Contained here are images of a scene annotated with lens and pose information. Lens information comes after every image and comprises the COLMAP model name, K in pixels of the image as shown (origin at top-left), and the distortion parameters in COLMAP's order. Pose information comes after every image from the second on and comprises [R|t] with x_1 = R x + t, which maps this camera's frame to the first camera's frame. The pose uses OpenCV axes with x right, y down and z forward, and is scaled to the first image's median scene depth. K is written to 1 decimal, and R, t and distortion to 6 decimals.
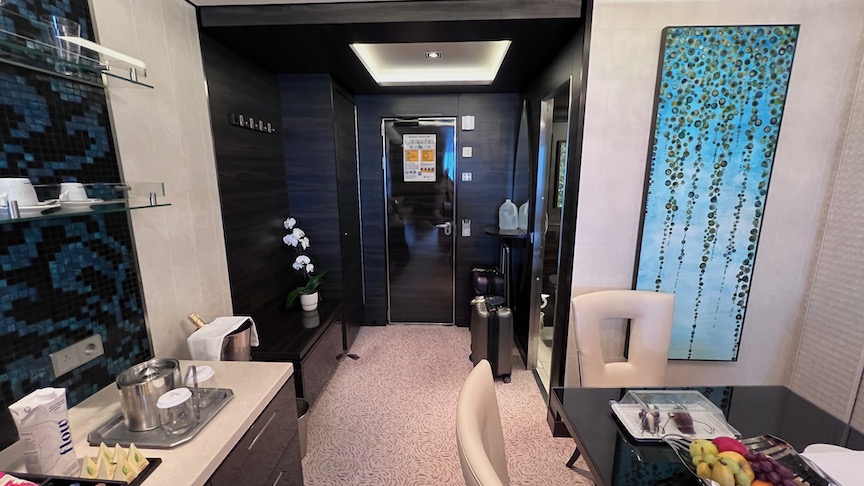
lens RADIAL K [[343.2, 0, 433.0], [0, 343.2, 243.8], [0, 0, 1]] dist [-0.006755, 0.001468]
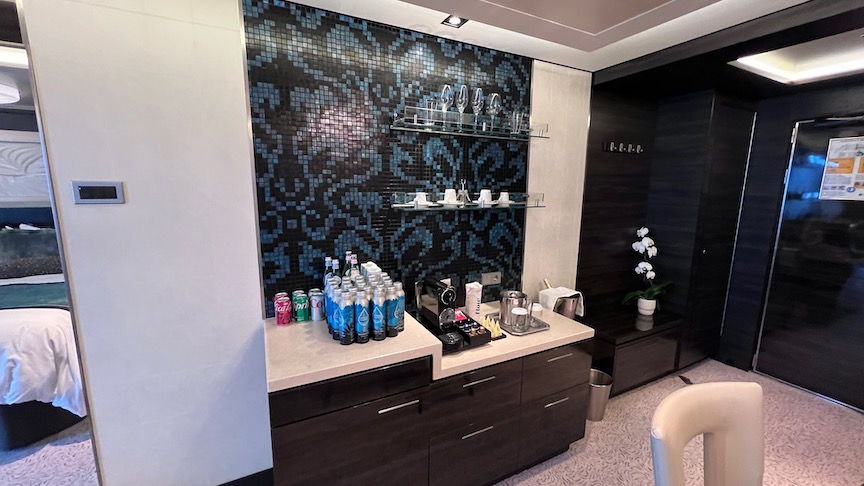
lens RADIAL K [[343.2, 0, 431.7], [0, 343.2, 242.7], [0, 0, 1]] dist [-0.006755, 0.001468]
pose [[0.491646, 0.149797, -0.857814, 0.342385], [-0.179699, 0.981342, 0.068376, 0.034758], [0.852052, 0.120532, 0.509391, -0.243191]]
